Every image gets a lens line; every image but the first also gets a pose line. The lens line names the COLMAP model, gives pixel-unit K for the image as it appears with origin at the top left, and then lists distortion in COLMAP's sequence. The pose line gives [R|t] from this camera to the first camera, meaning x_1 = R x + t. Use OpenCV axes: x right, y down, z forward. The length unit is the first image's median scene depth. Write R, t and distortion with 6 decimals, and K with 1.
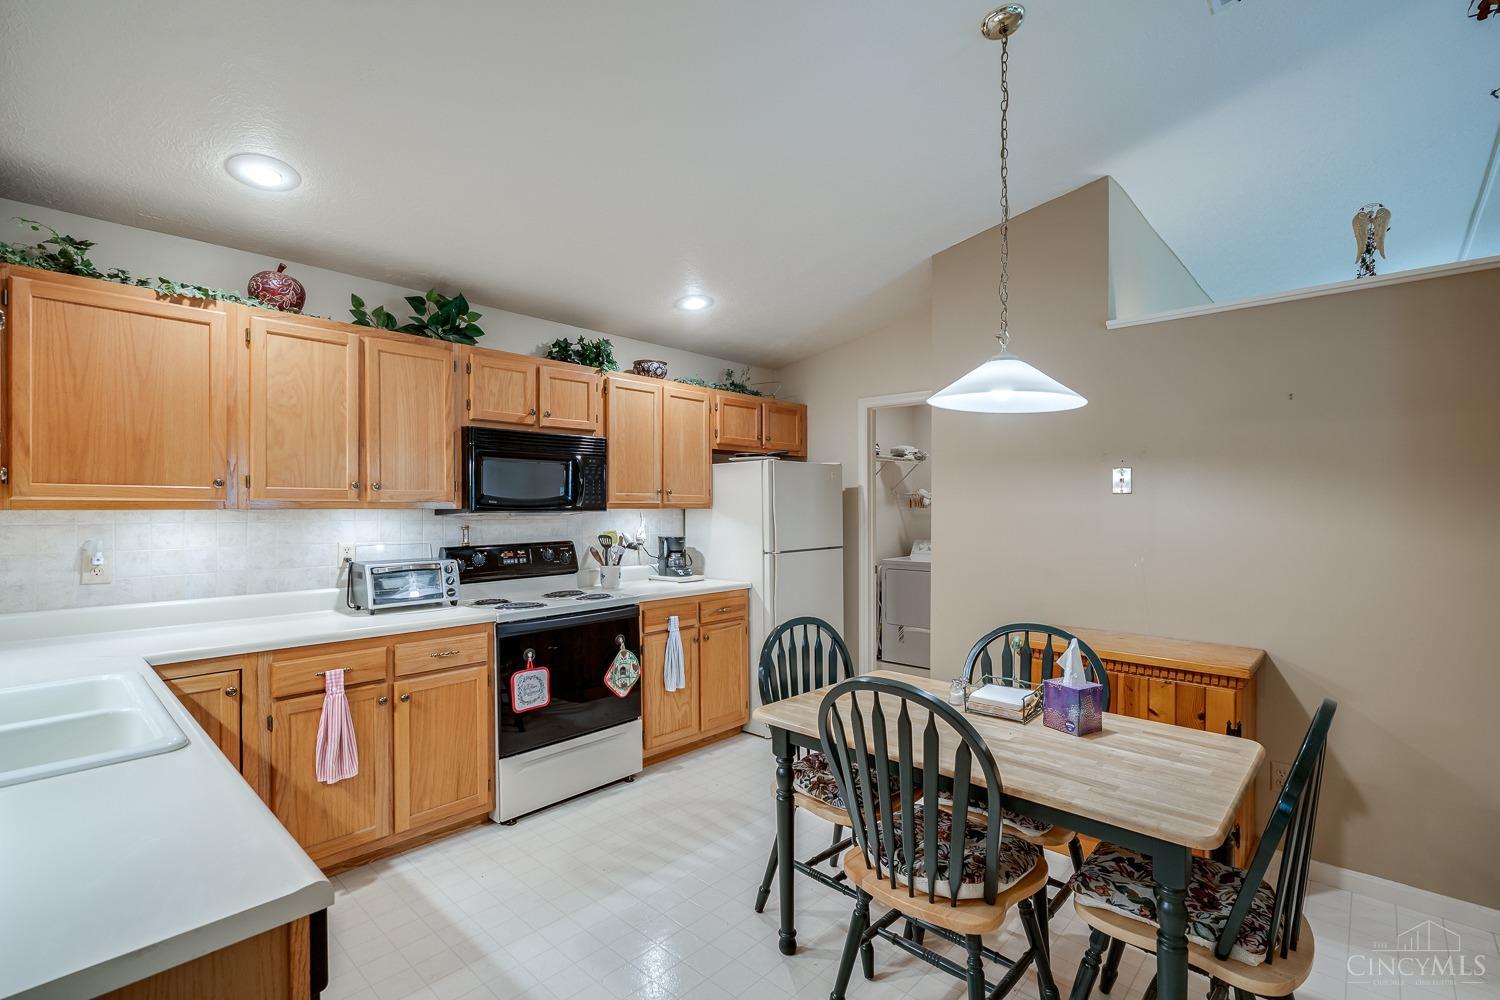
lens RADIAL K [[683.8, 0, 749.4], [0, 683.8, 512.0], [0, 0, 1]] dist [-0.002132, 0.000395]
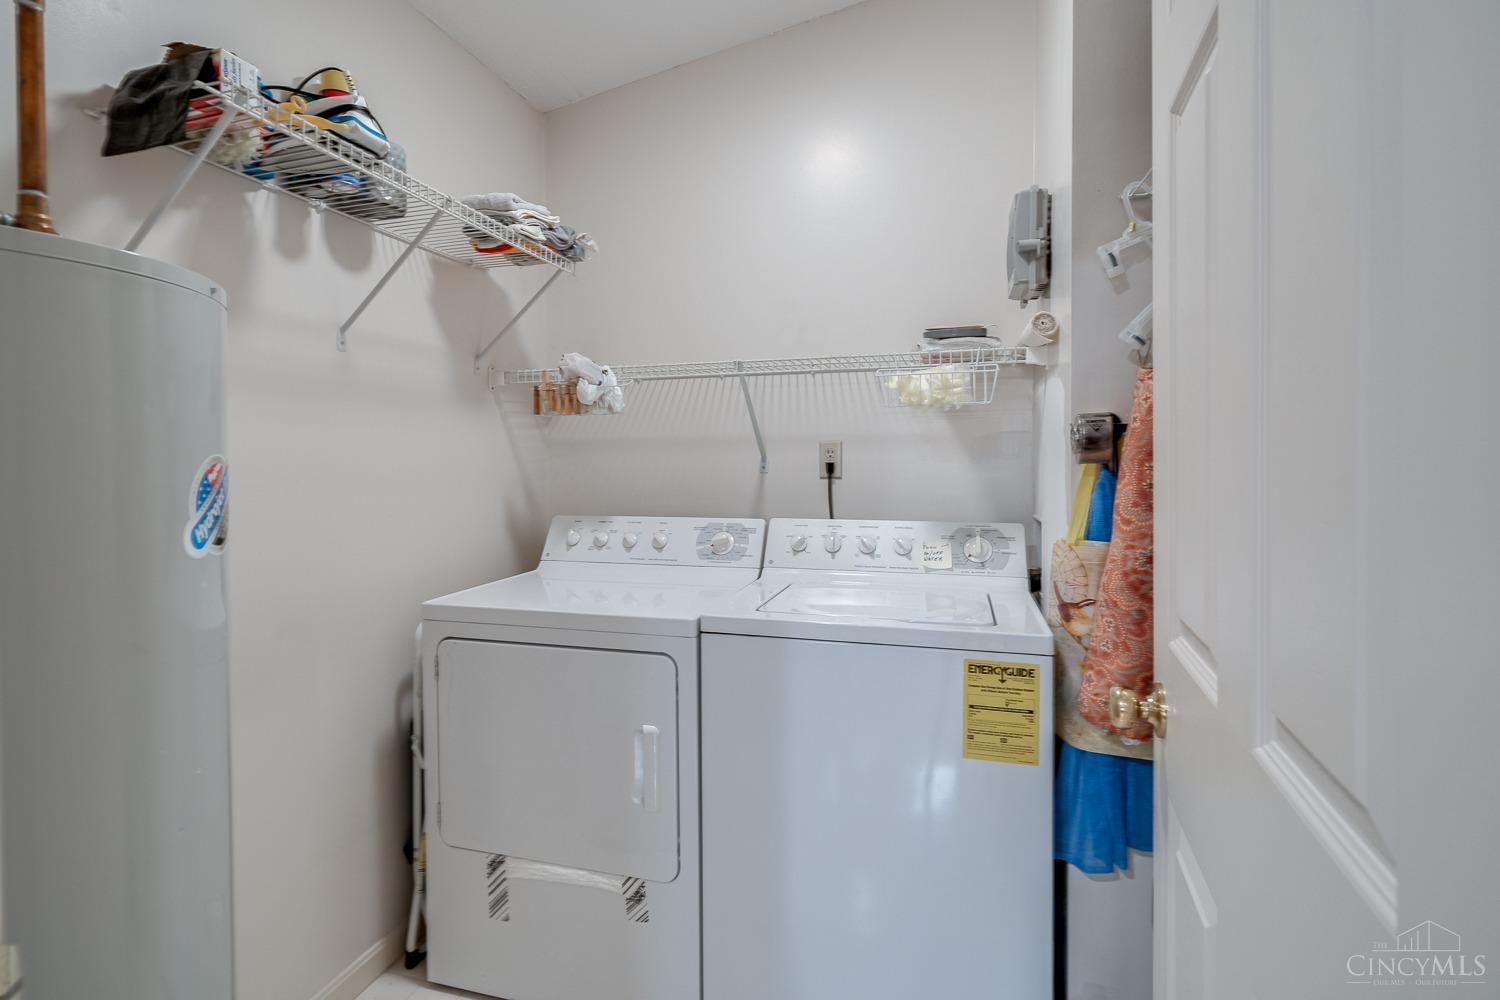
lens RADIAL K [[846.1, 0, 749.0], [0, 846.1, 456.5], [0, 0, 1]] dist [-0.000959, 0.000169]
pose [[0.903402, -0.007533, 0.428729, 0.311795], [0.006124, 0.999970, 0.004666, 0.021971], [-0.428752, -0.001589, 0.903421, 1.212209]]
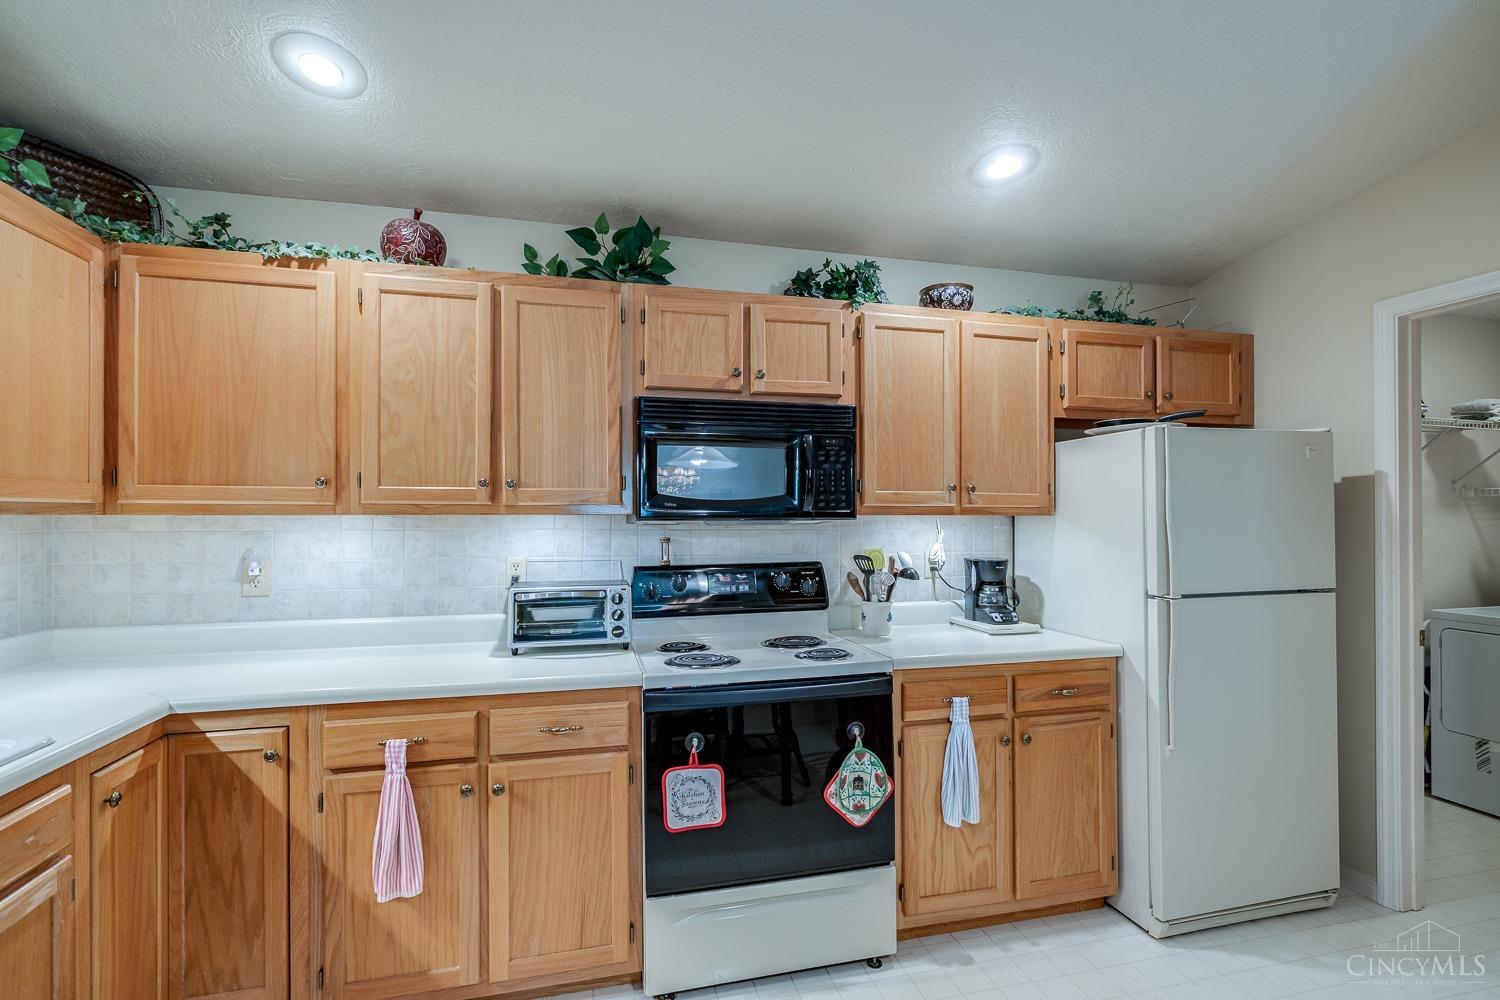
lens RADIAL K [[683.8, 0, 749.4], [0, 683.8, 512.0], [0, 0, 1]] dist [-0.002132, 0.000395]
pose [[0.837215, -0.000556, -0.546873, 0.067844], [-0.005045, 0.999949, -0.008740, -0.001745], [0.546850, 0.010076, 0.837170, 0.458907]]
